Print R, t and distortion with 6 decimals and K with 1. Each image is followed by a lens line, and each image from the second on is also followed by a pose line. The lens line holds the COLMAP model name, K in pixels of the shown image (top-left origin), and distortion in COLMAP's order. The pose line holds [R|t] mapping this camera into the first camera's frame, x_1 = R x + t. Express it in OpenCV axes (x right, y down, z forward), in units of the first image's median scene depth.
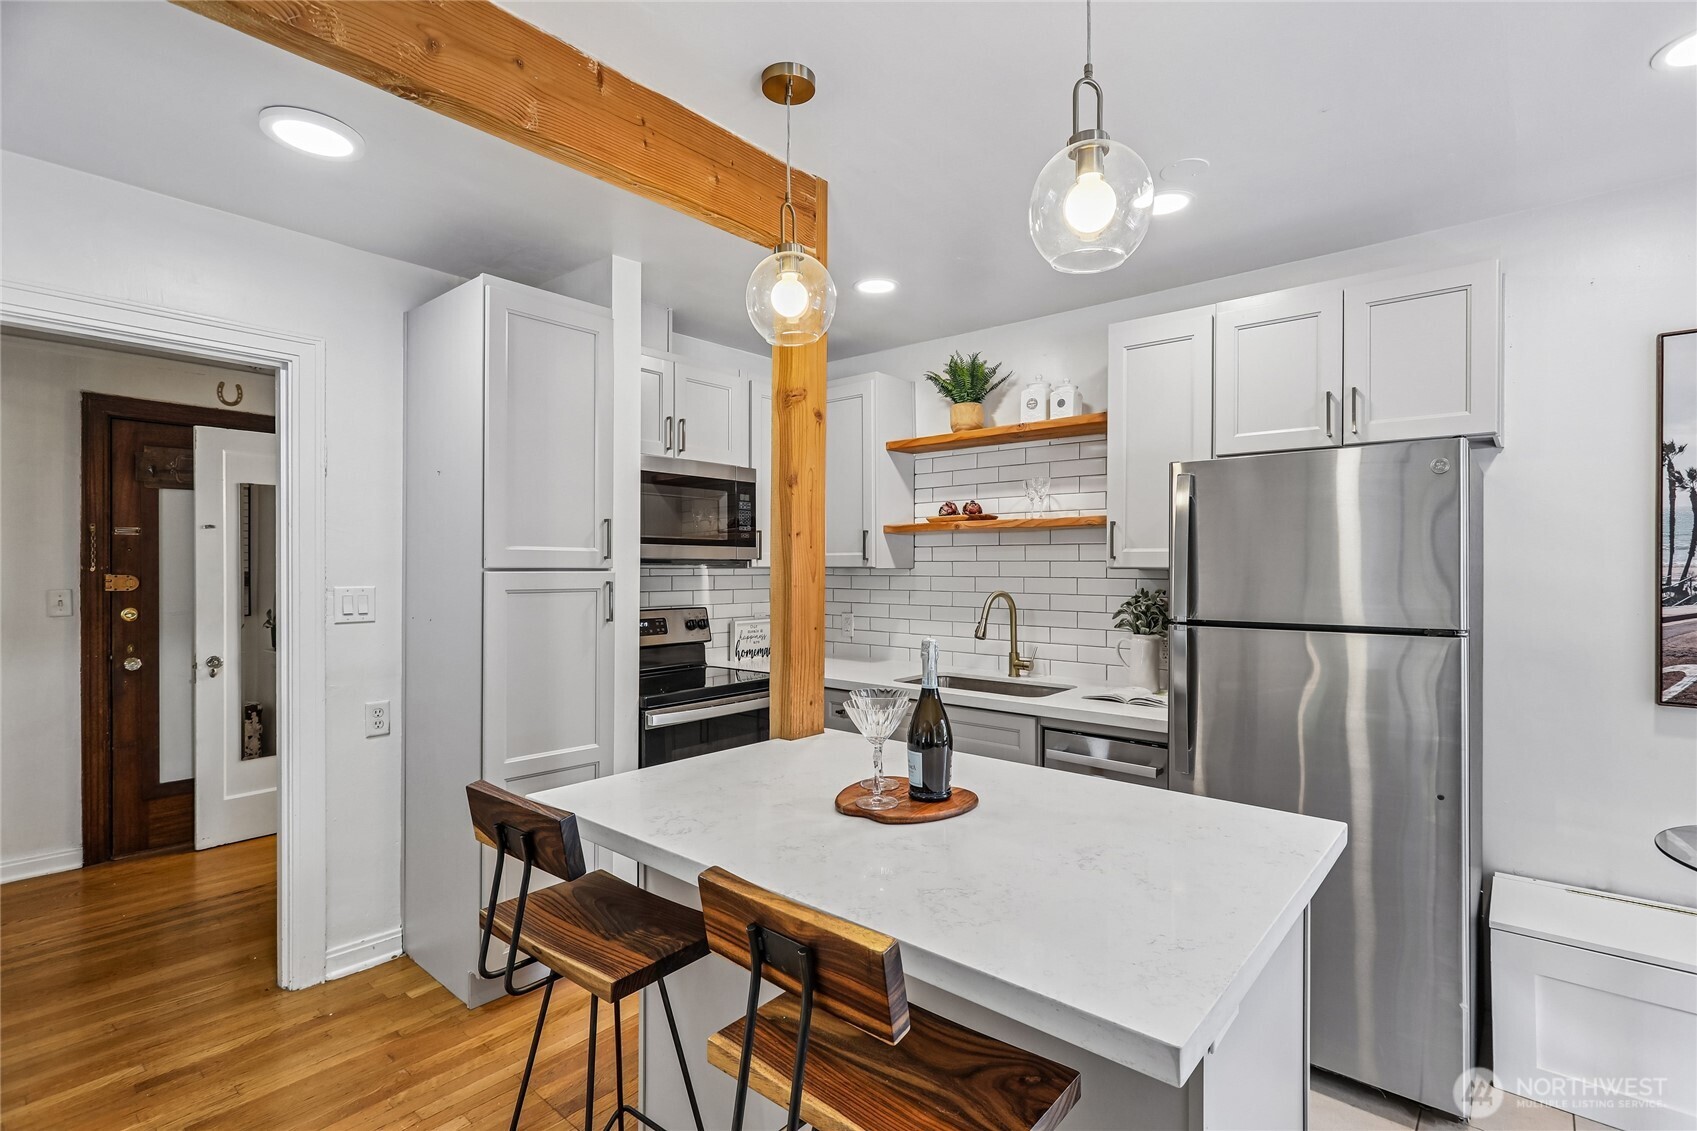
lens RADIAL K [[798.5, 0, 861.8], [0, 798.5, 566.1], [0, 0, 1]] dist [-0.004504, 0.003890]
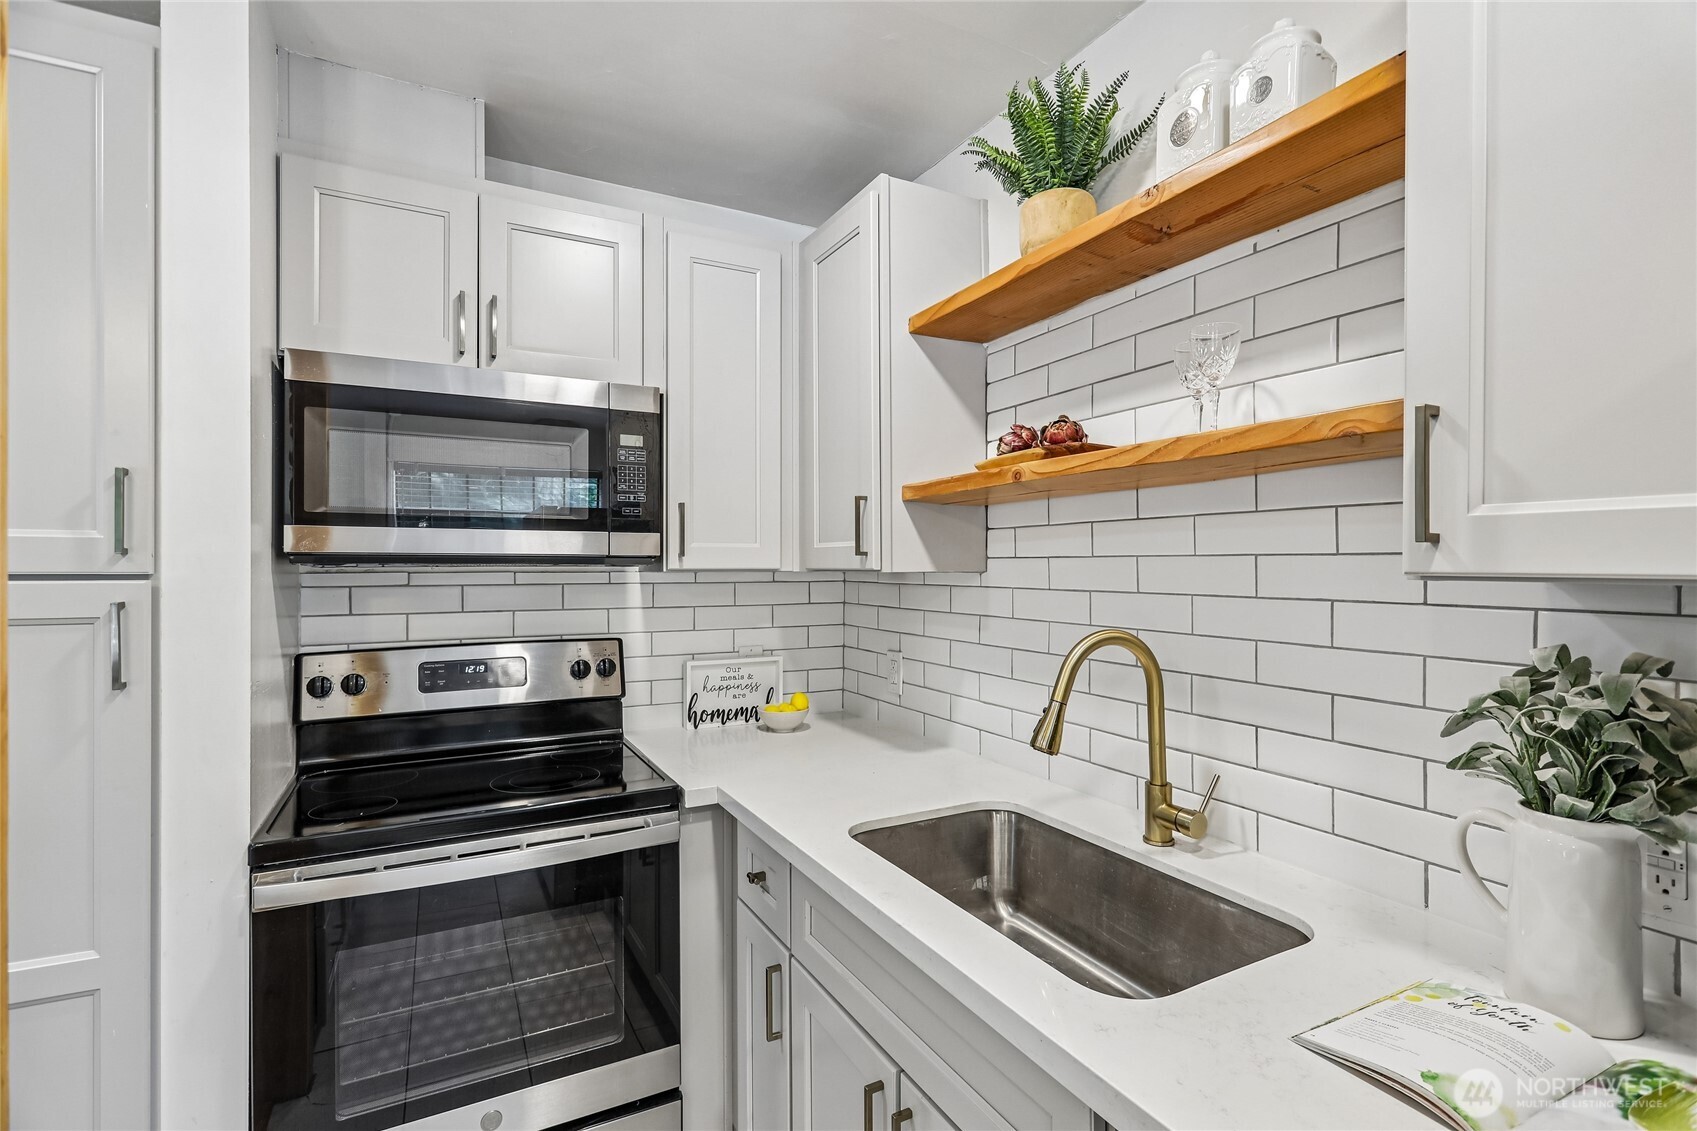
lens RADIAL K [[798.5, 0, 857.5], [0, 798.5, 564.5], [0, 0, 1]] dist [-0.004504, 0.003890]
pose [[0.928803, -0.002074, -0.370568, 0.208692], [0.002028, 0.999998, -0.000513, -0.001877], [0.370568, -0.000275, 0.928805, 0.599149]]
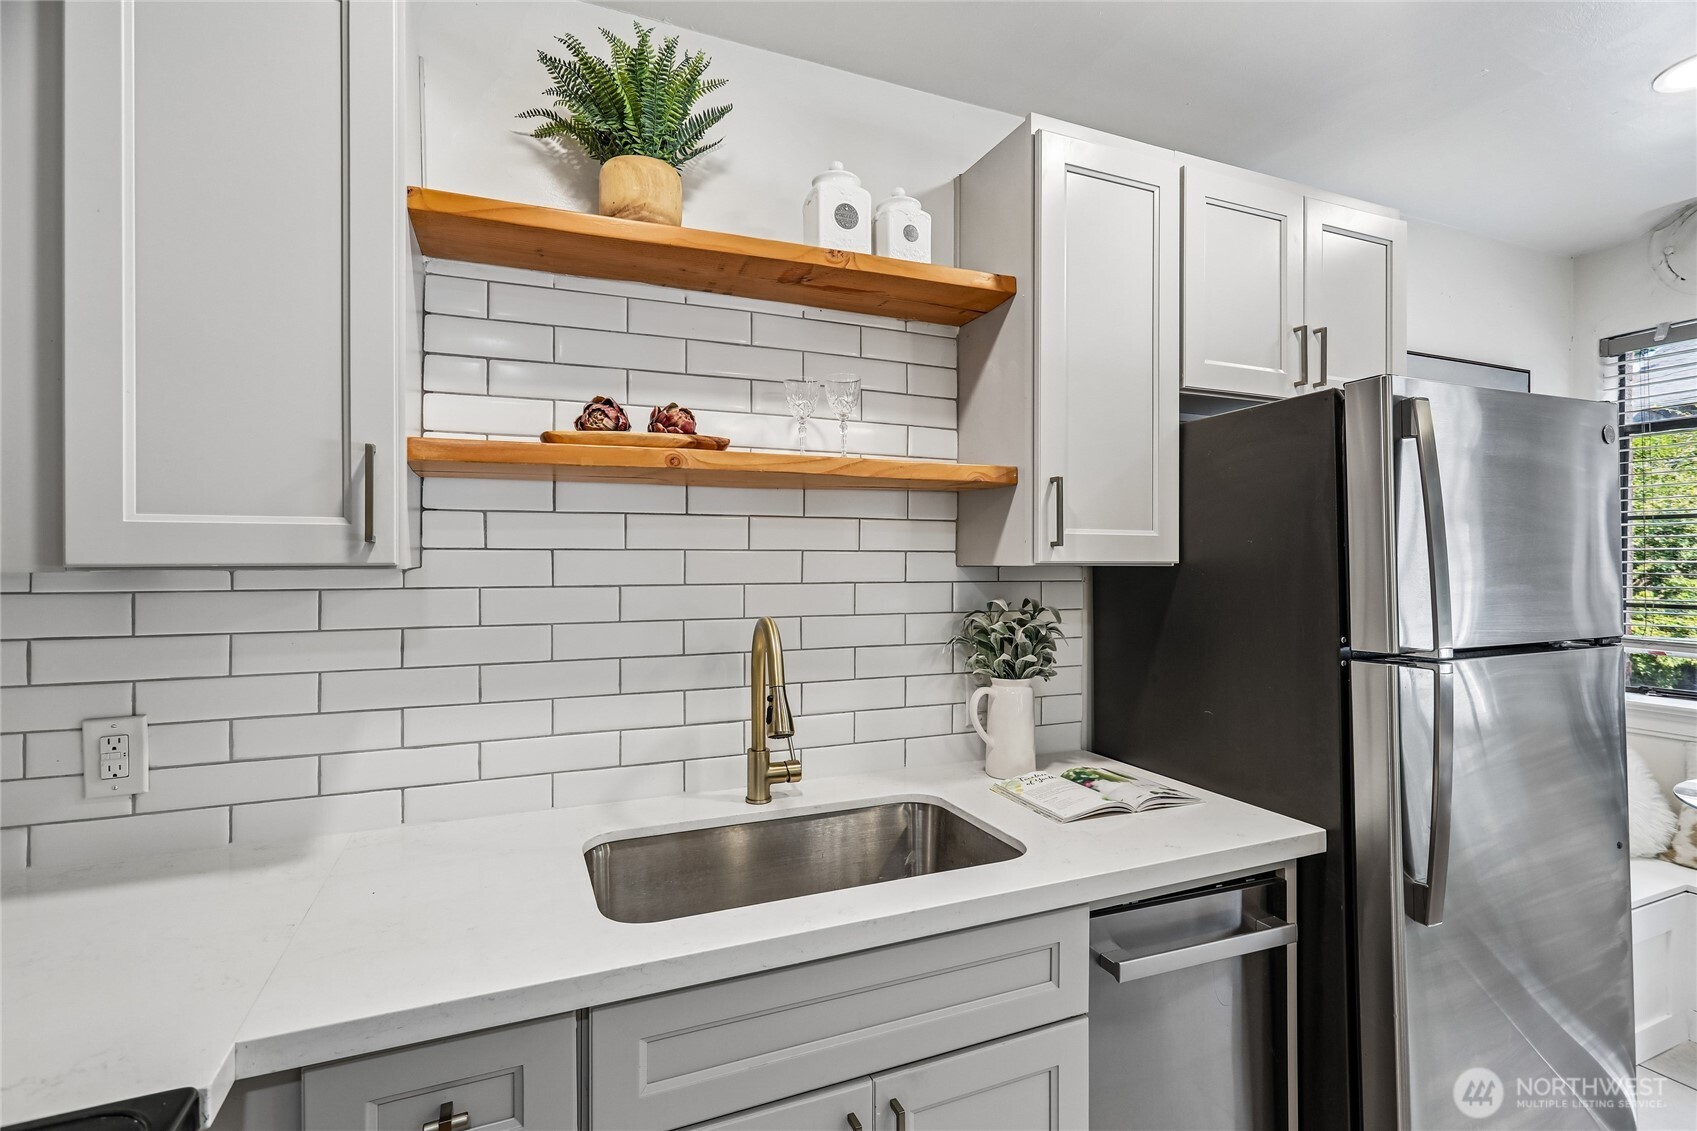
lens RADIAL K [[798.5, 0, 846.8], [0, 798.5, 555.7], [0, 0, 1]] dist [-0.004504, 0.003890]
pose [[0.454431, 0.002939, 0.890777, -0.203470], [0.001151, 0.999992, -0.003887, -0.001051], [-0.890781, 0.002791, 0.454424, 0.782305]]
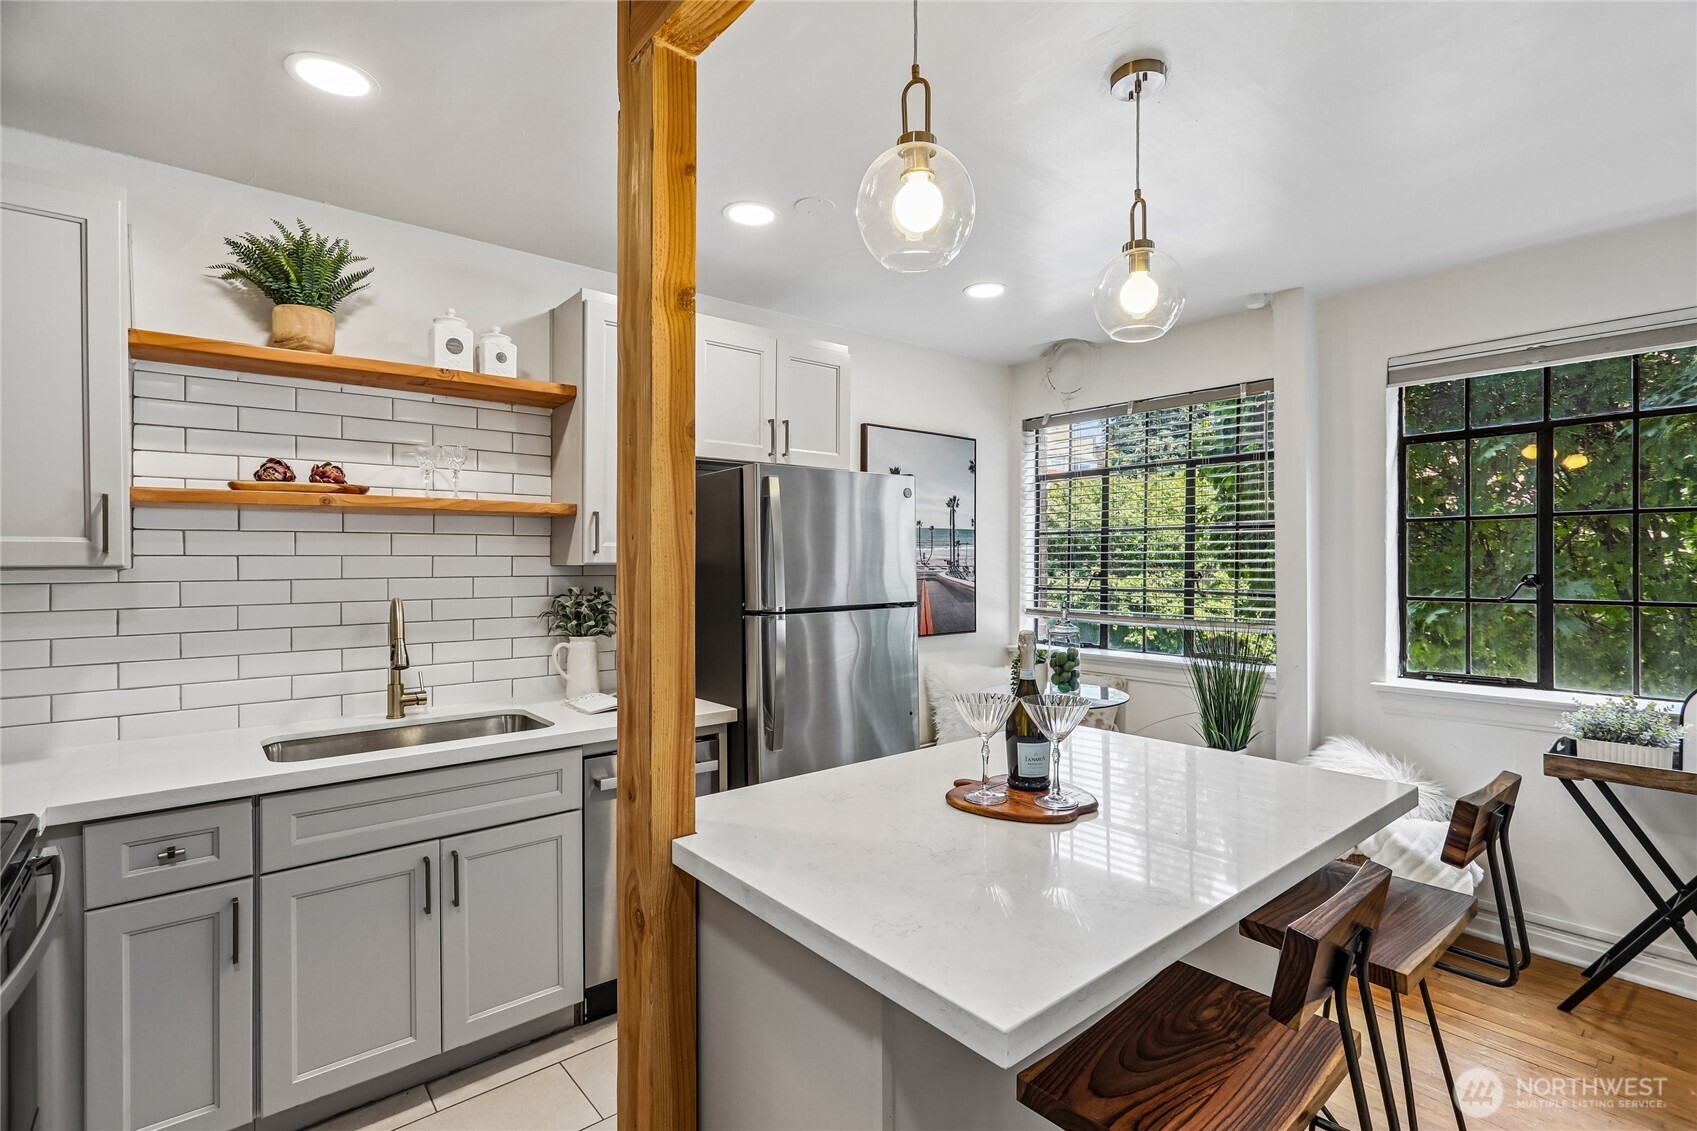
lens RADIAL K [[798.5, 0, 851.8], [0, 798.5, 560.1], [0, 0, 1]] dist [-0.004504, 0.003890]
pose [[0.171687, -0.002225, 0.985149, -0.458879], [0.003341, 0.999993, 0.001676, -0.002233], [-0.985146, 0.003004, 0.171693, 0.500899]]
